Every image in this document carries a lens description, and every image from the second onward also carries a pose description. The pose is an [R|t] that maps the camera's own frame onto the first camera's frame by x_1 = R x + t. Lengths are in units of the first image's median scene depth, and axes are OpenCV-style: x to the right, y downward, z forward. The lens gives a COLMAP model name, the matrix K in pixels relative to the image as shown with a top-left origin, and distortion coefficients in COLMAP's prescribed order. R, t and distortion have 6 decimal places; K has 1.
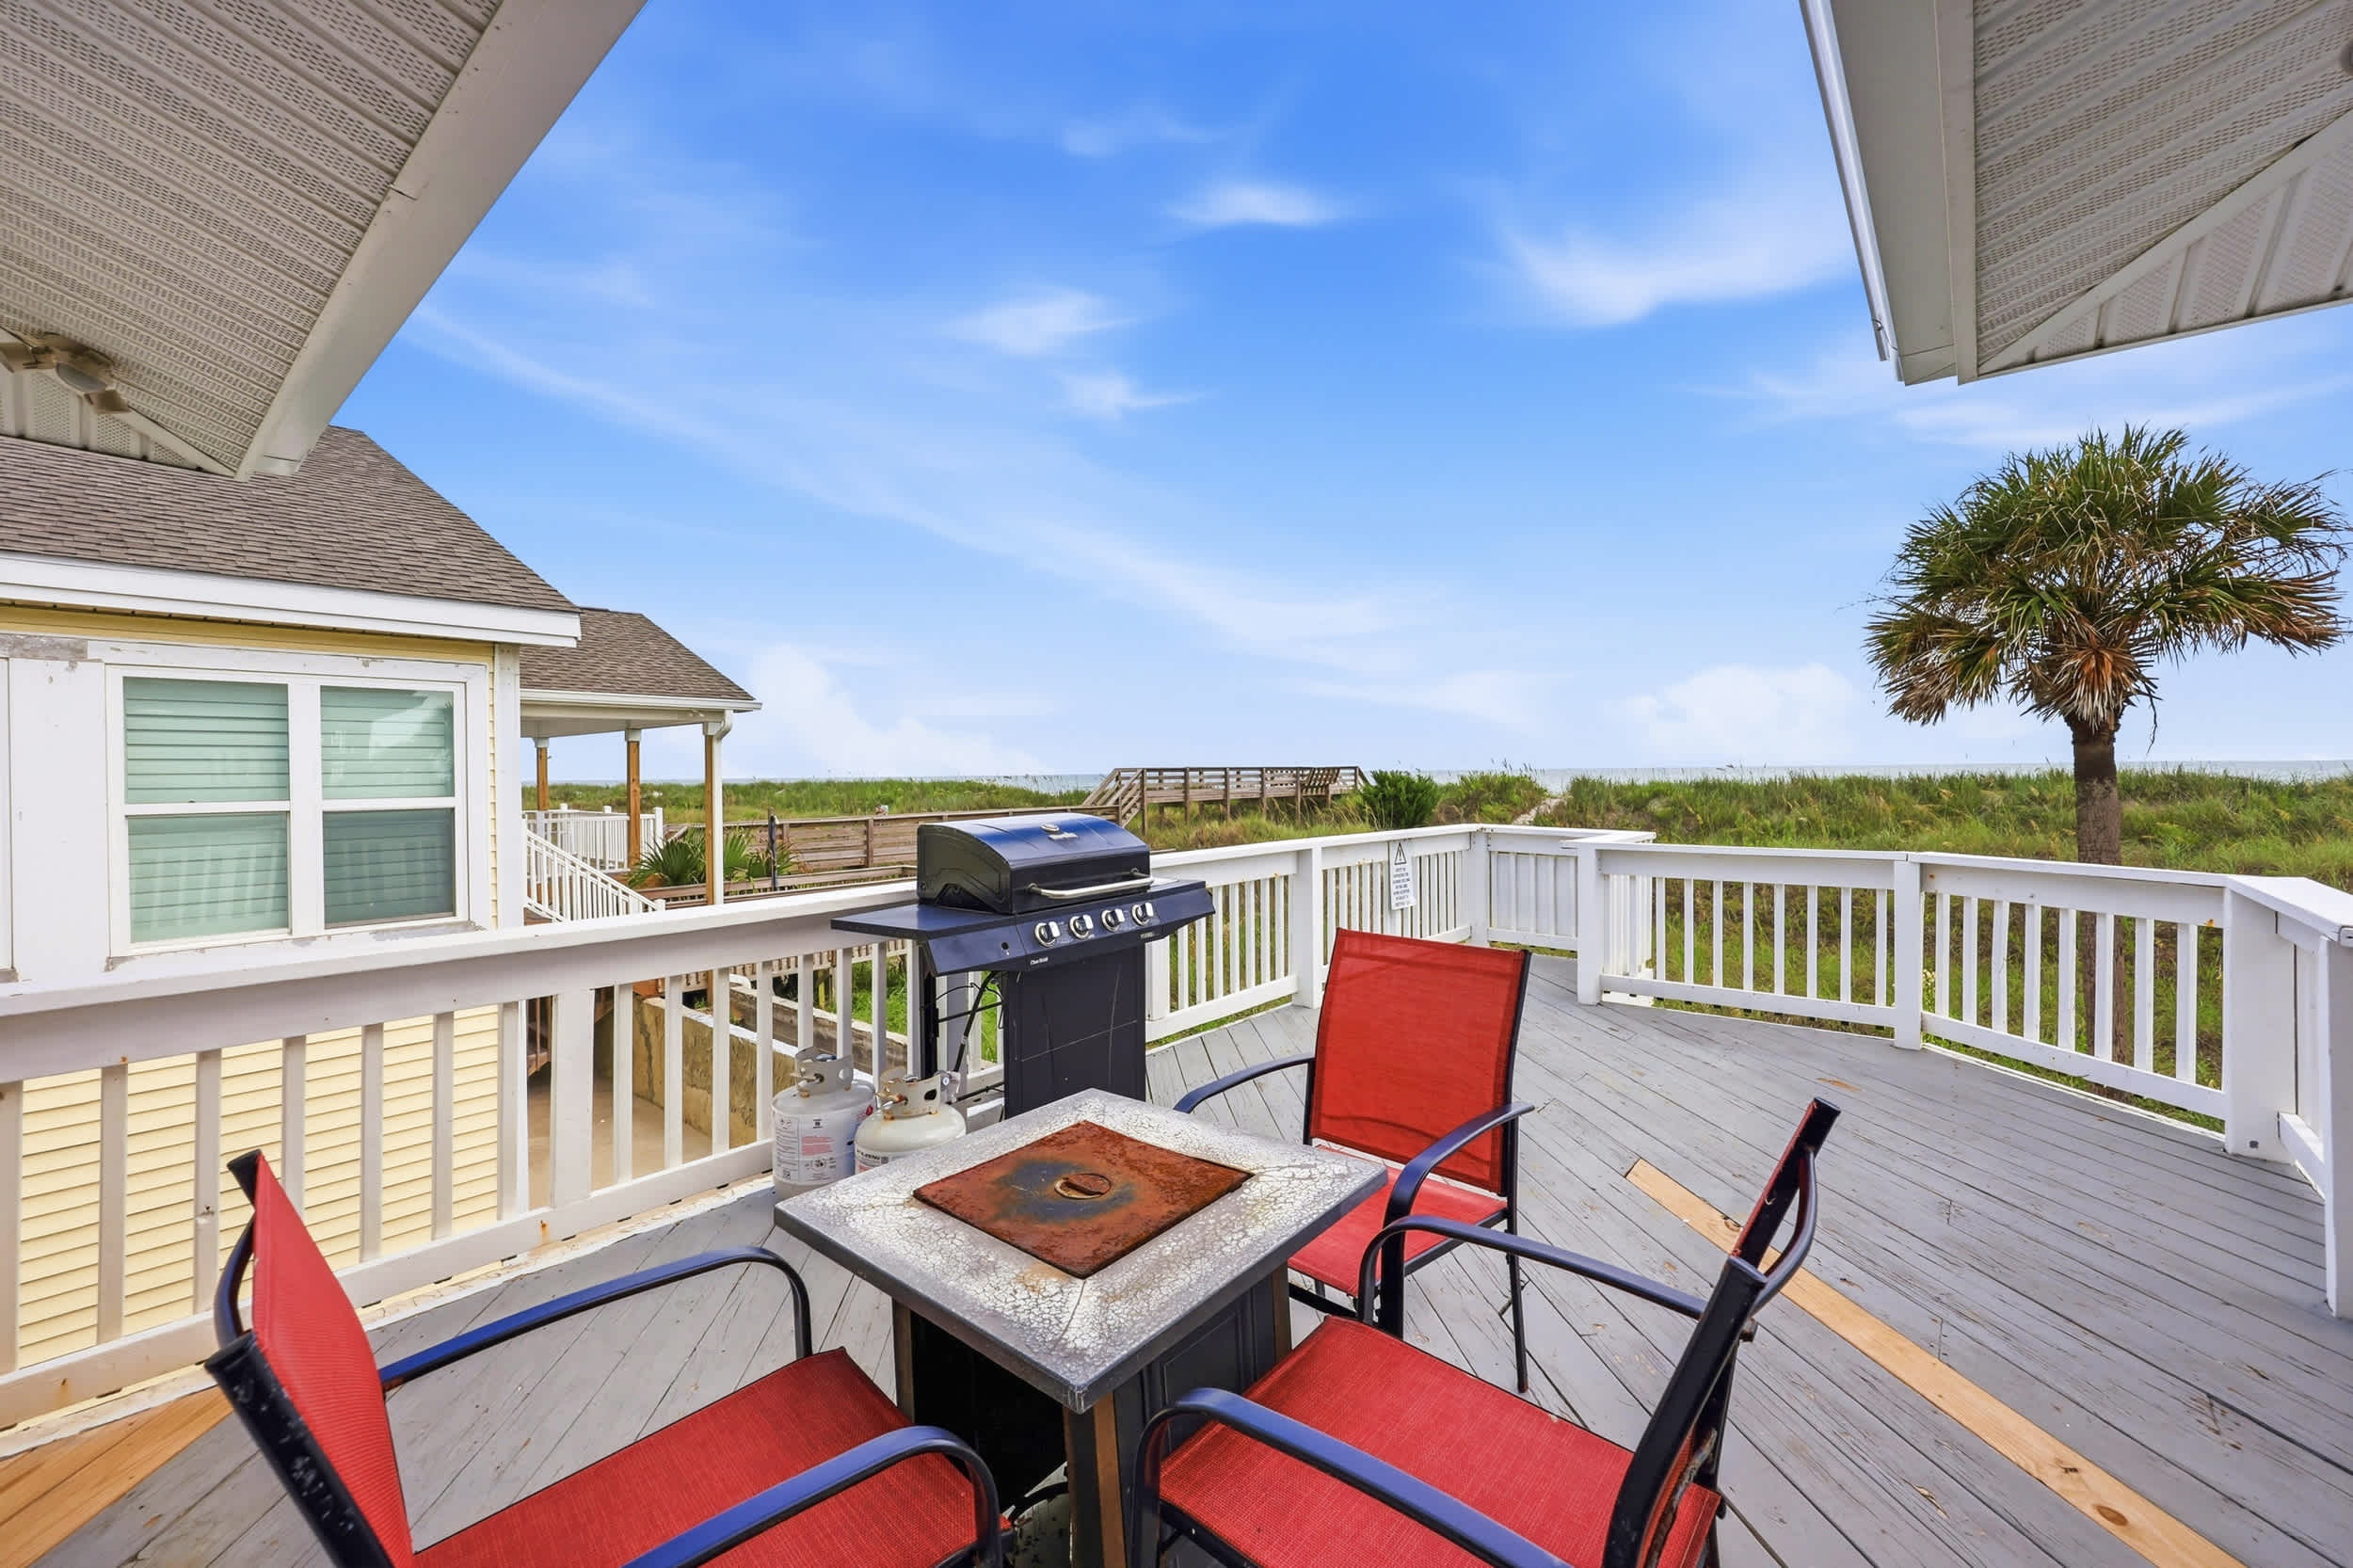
lens RADIAL K [[952.6, 0, 1186.2], [0, 952.6, 790.9], [0, 0, 1]] dist [-0.000526, 0.000124]
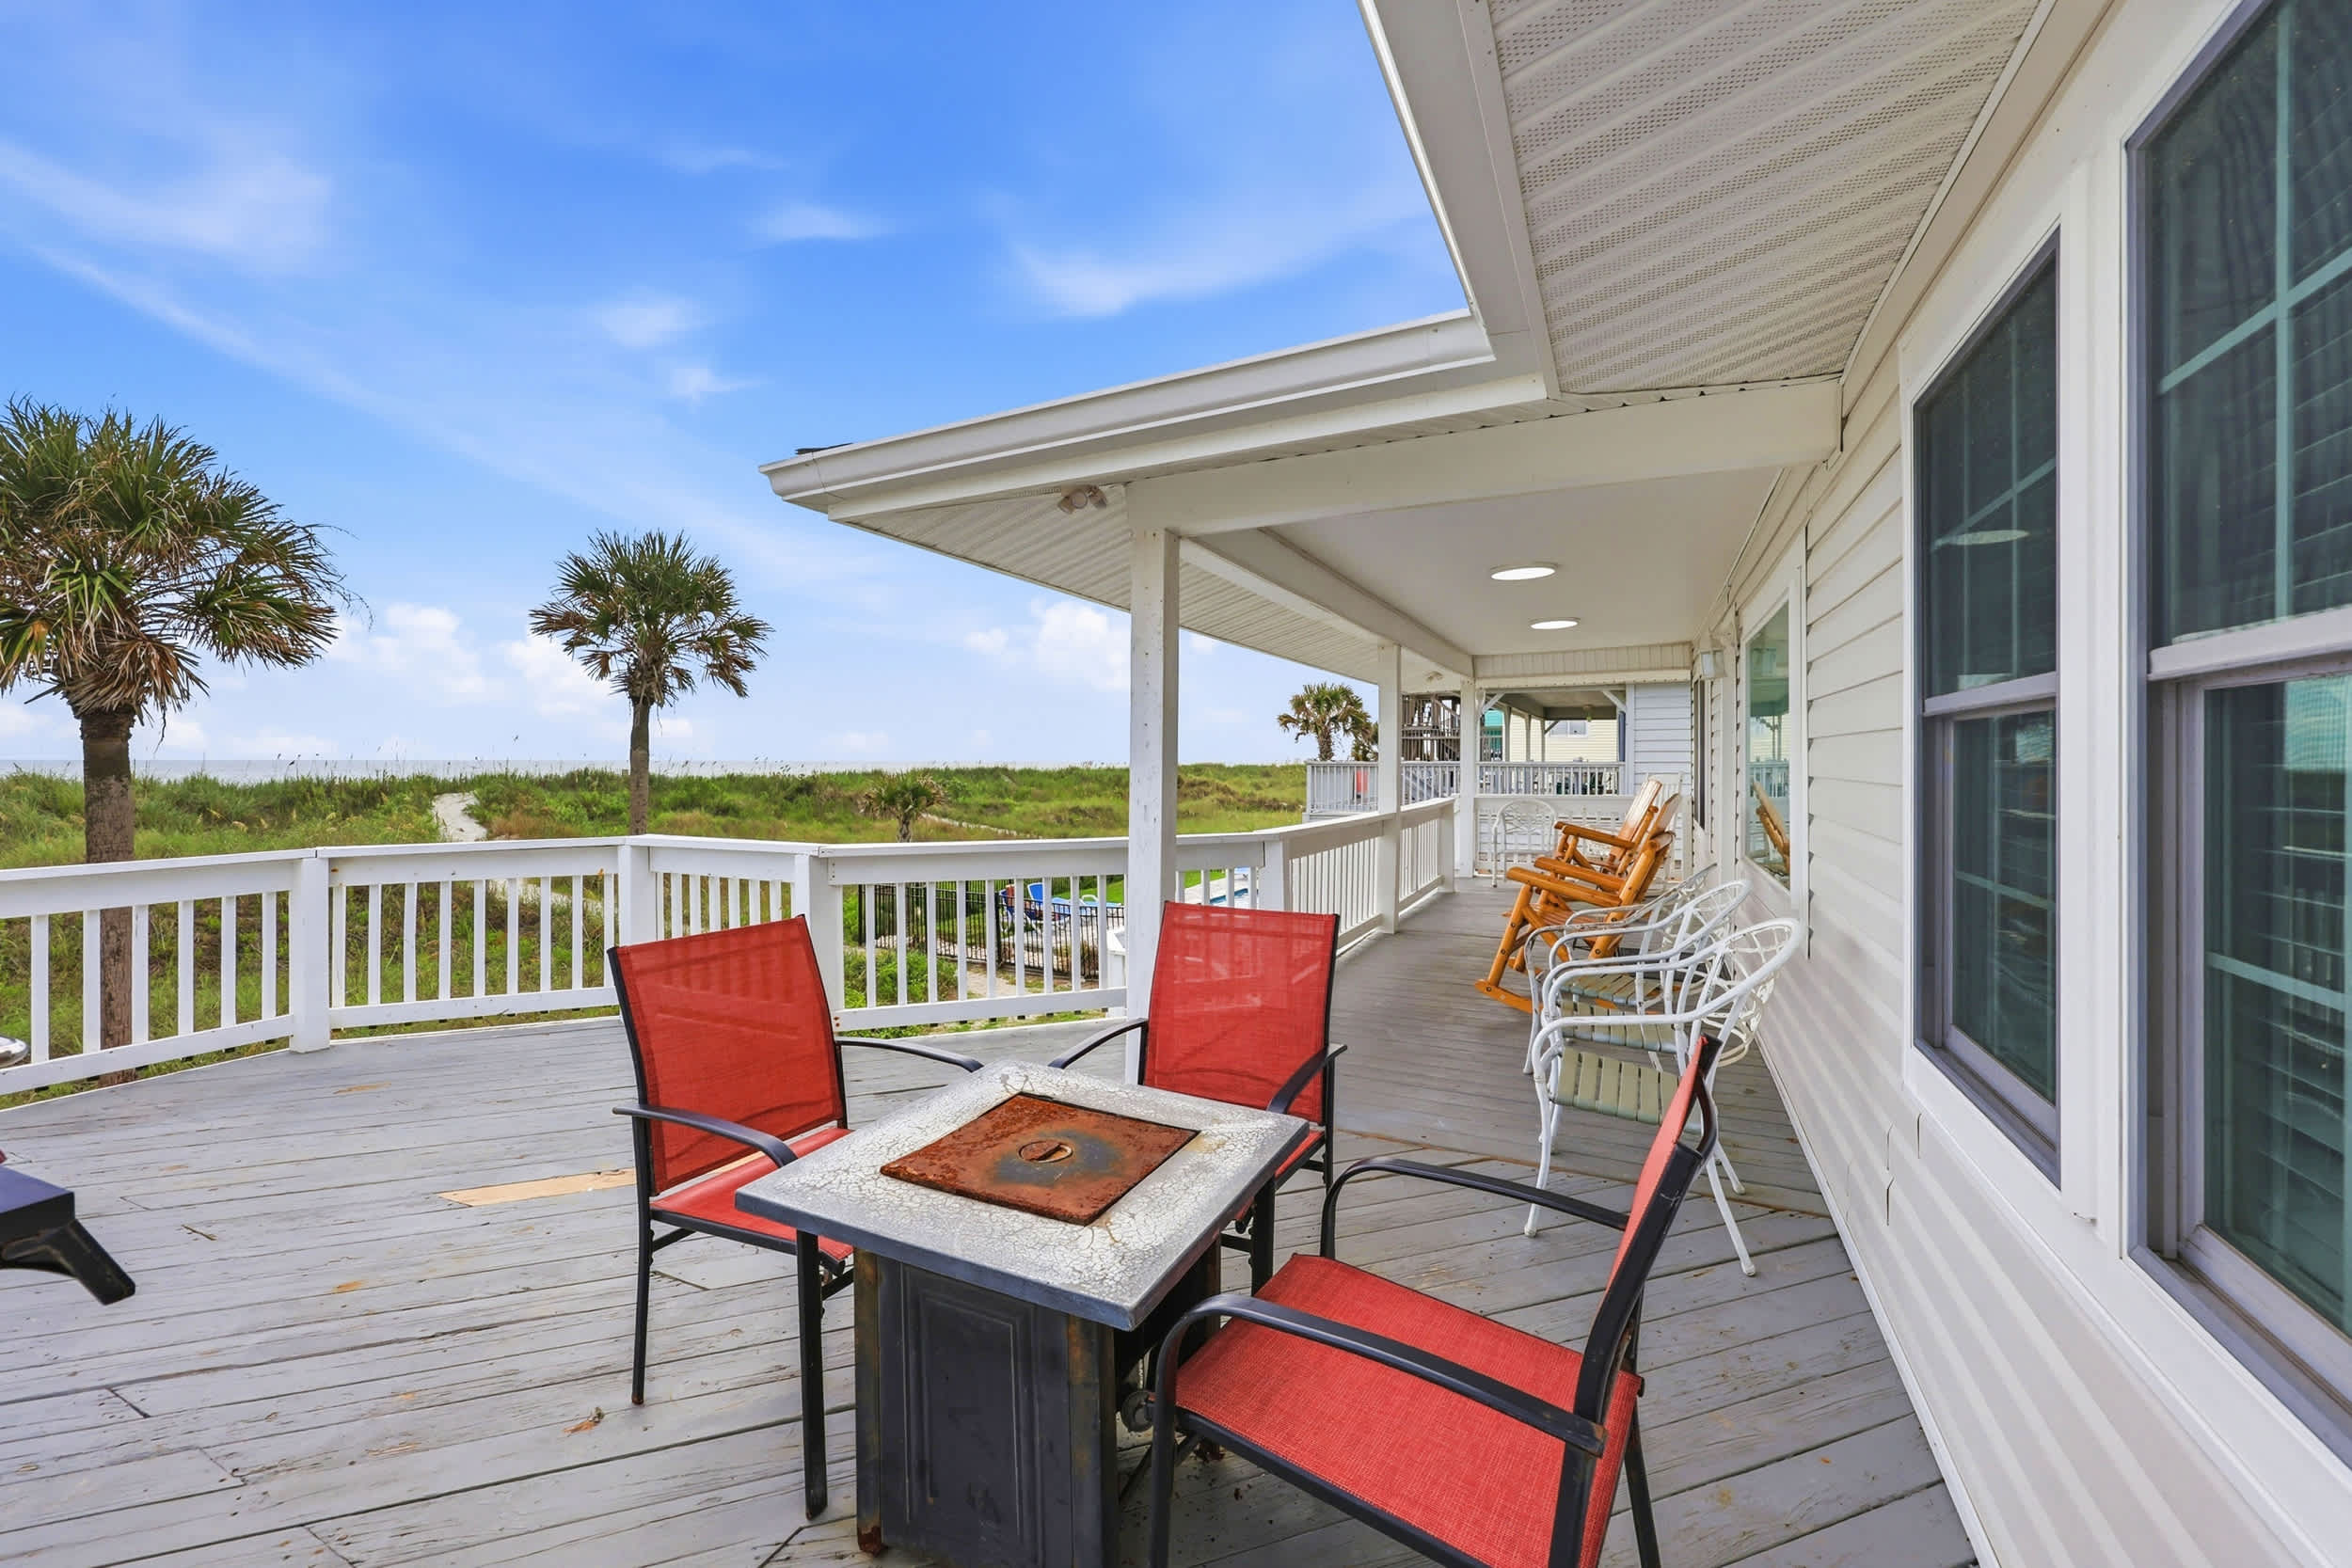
lens RADIAL K [[911.2, 0, 1175.2], [0, 911.2, 771.5], [0, 0, 1]] dist [0.015379, 0.000002]
pose [[-0.232817, 0.001875, 0.972519, -0.188856], [0.017691, 0.999841, 0.002307, -0.001030], [-0.972360, 0.017742, -0.232813, 0.182337]]
